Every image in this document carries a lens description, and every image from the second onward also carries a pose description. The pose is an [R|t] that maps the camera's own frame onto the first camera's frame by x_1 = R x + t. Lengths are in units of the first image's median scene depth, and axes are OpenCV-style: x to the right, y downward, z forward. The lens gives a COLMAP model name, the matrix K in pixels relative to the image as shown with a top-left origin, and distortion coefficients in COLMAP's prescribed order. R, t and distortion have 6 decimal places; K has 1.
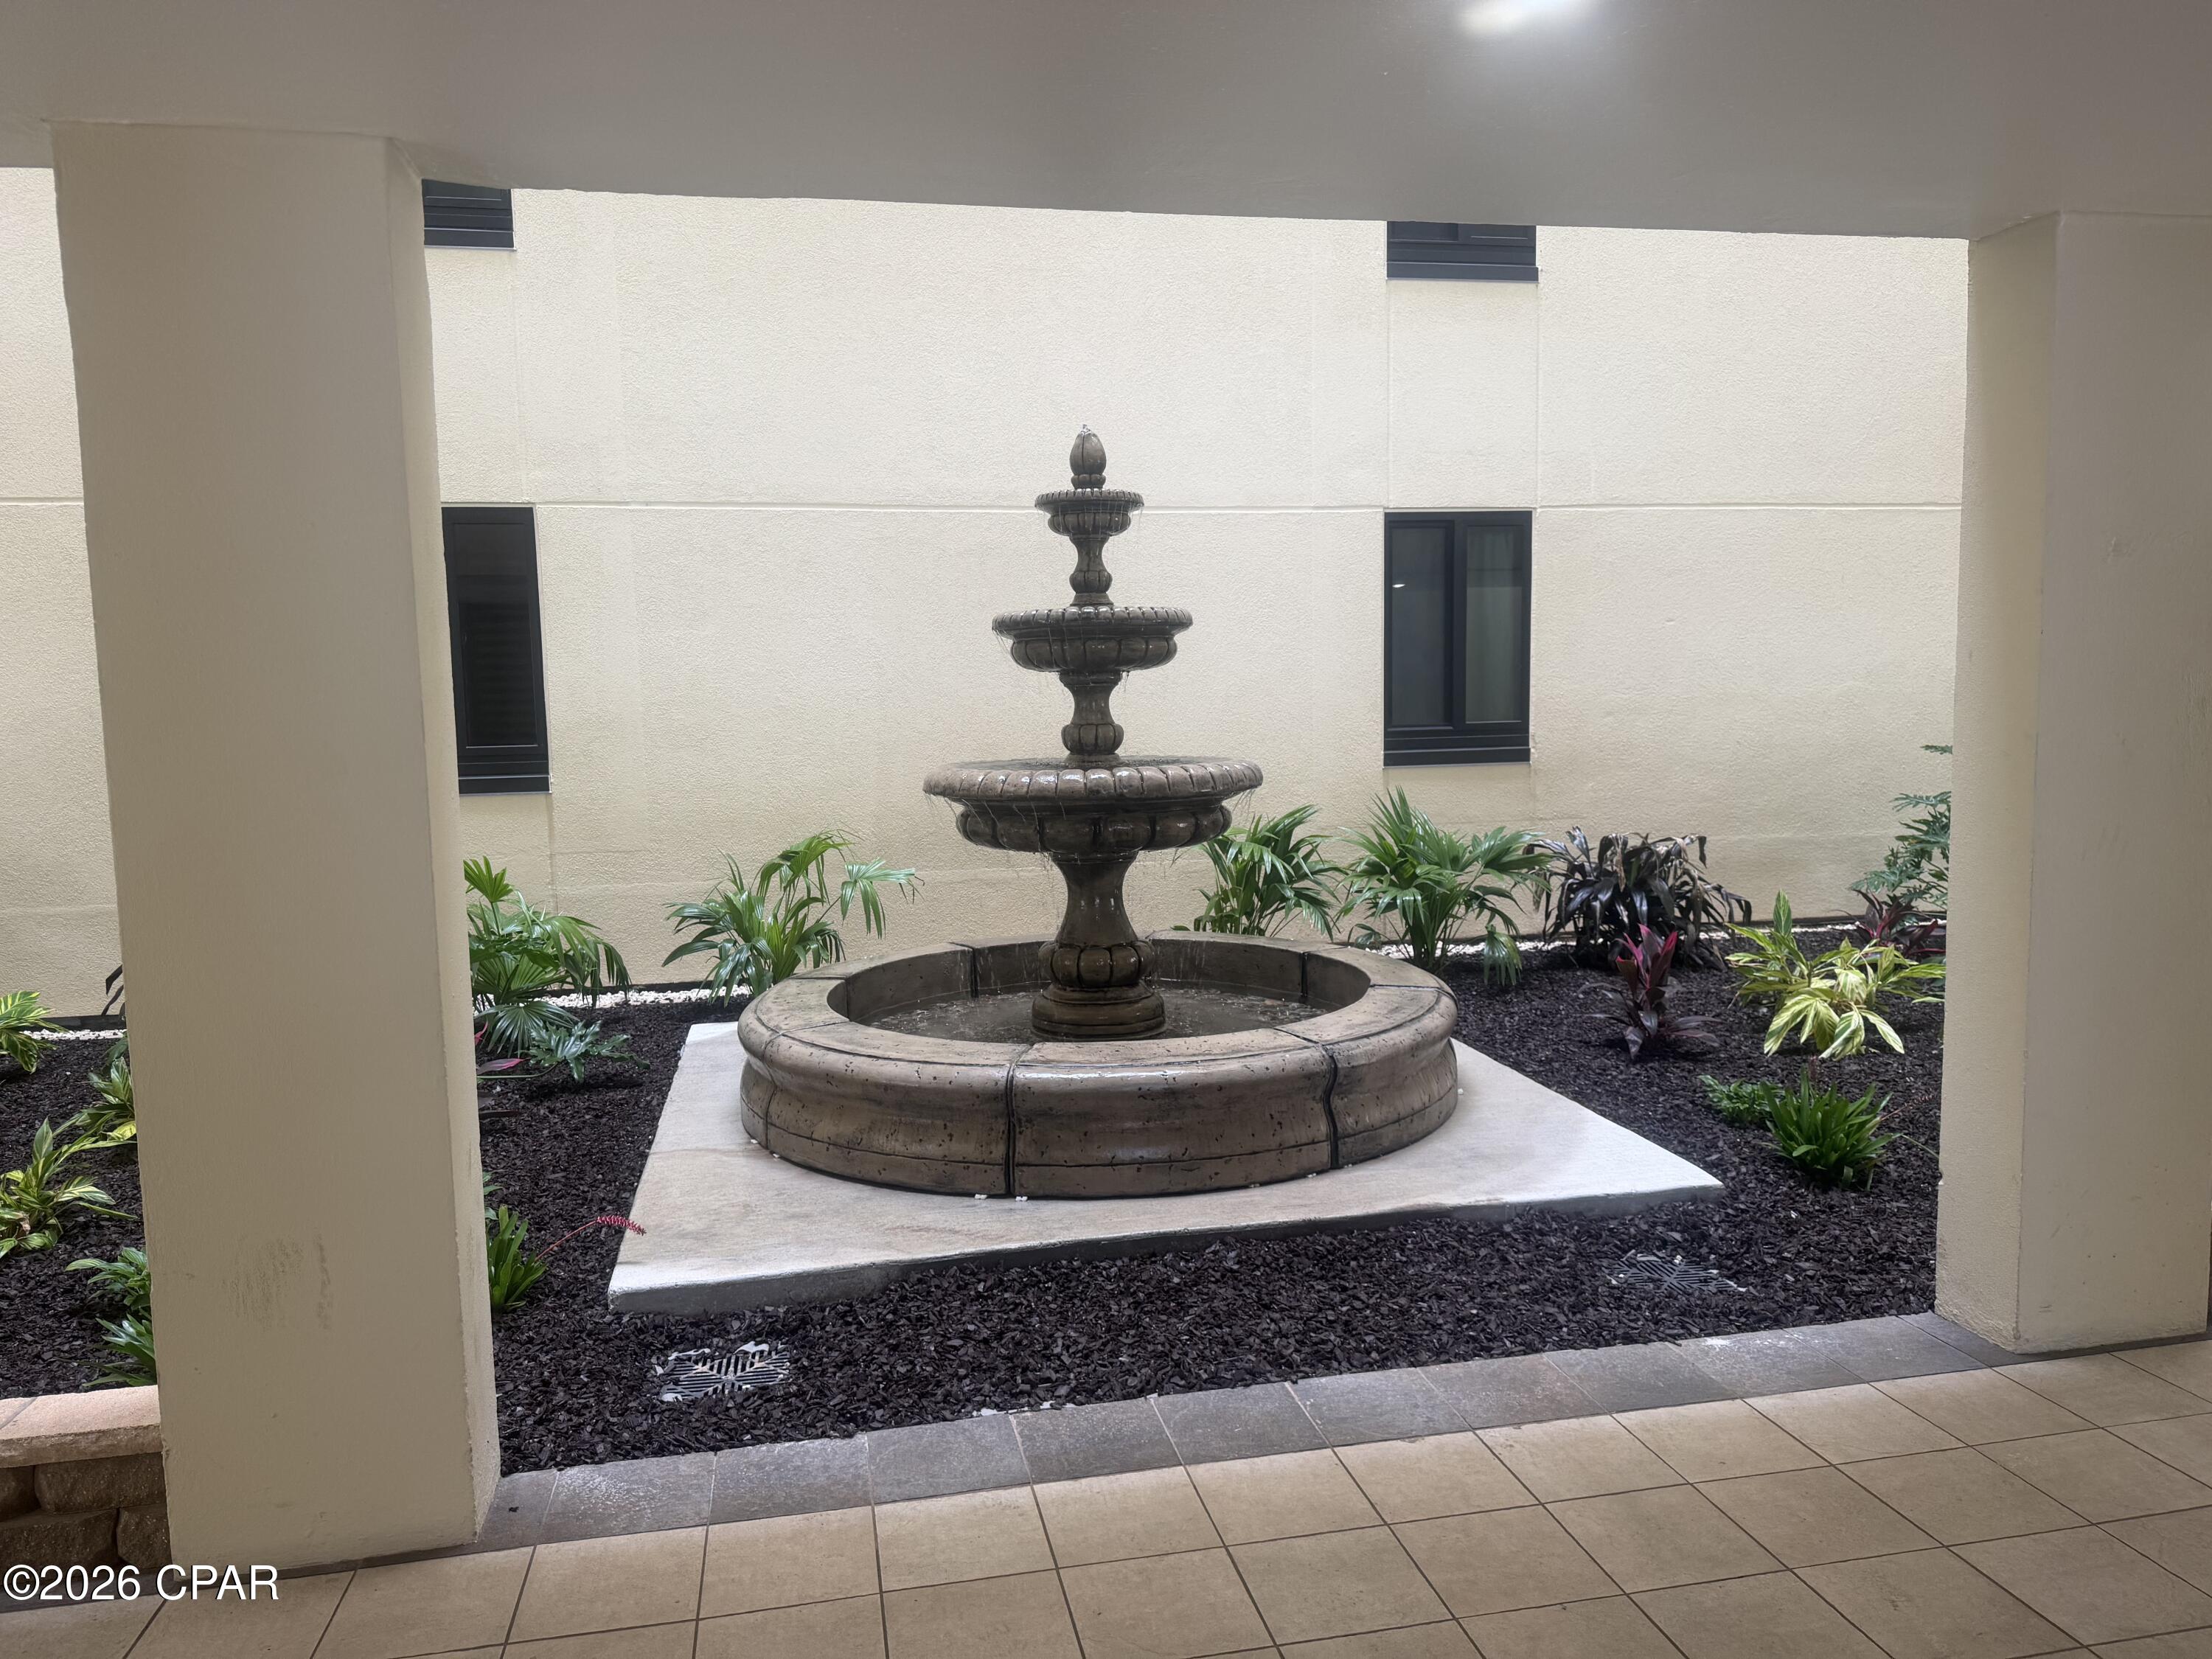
lens RADIAL K [[1564.1, 0, 1112.2], [0, 1564.1, 849.2], [0, 0, 1]] dist [0.042440, -0.032303]
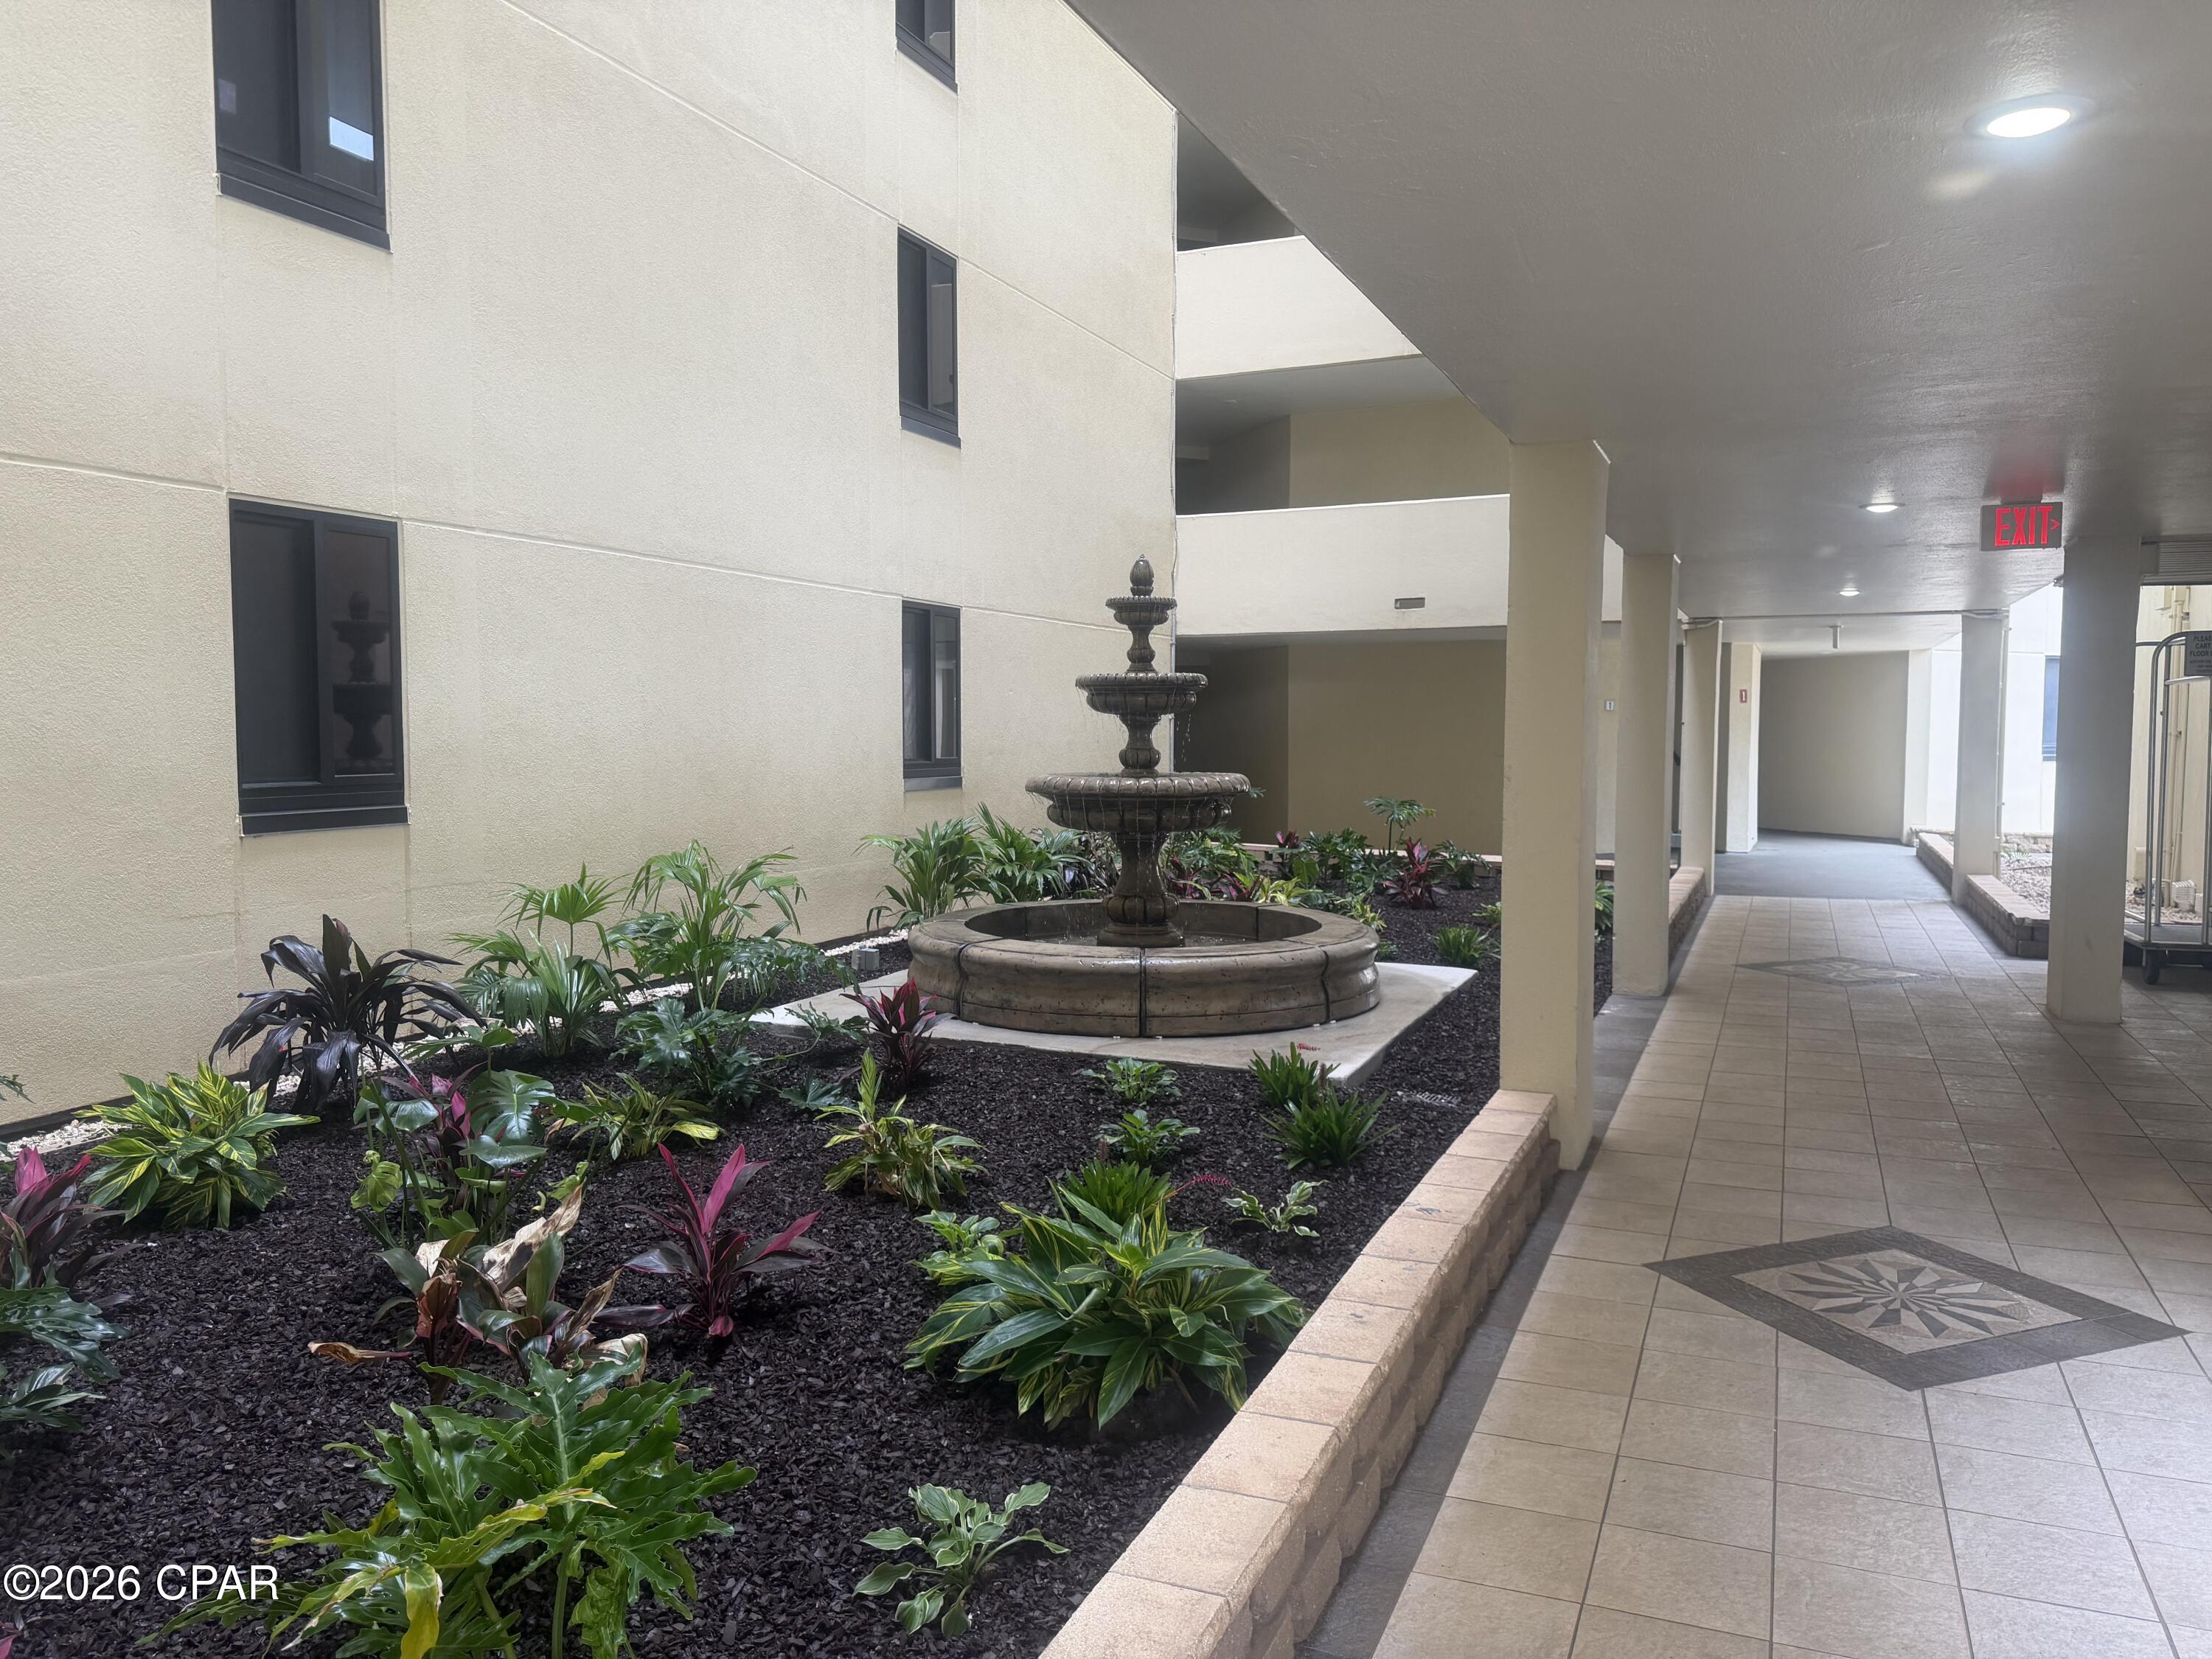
lens RADIAL K [[1564.1, 0, 1112.2], [0, 1564.1, 849.2], [0, 0, 1]] dist [0.042440, -0.032303]
pose [[0.575379, -0.041568, 0.816830, -0.905313], [0.073488, 0.997296, -0.001014, 0.011387], [-0.814579, 0.060611, 0.576878, 0.116019]]
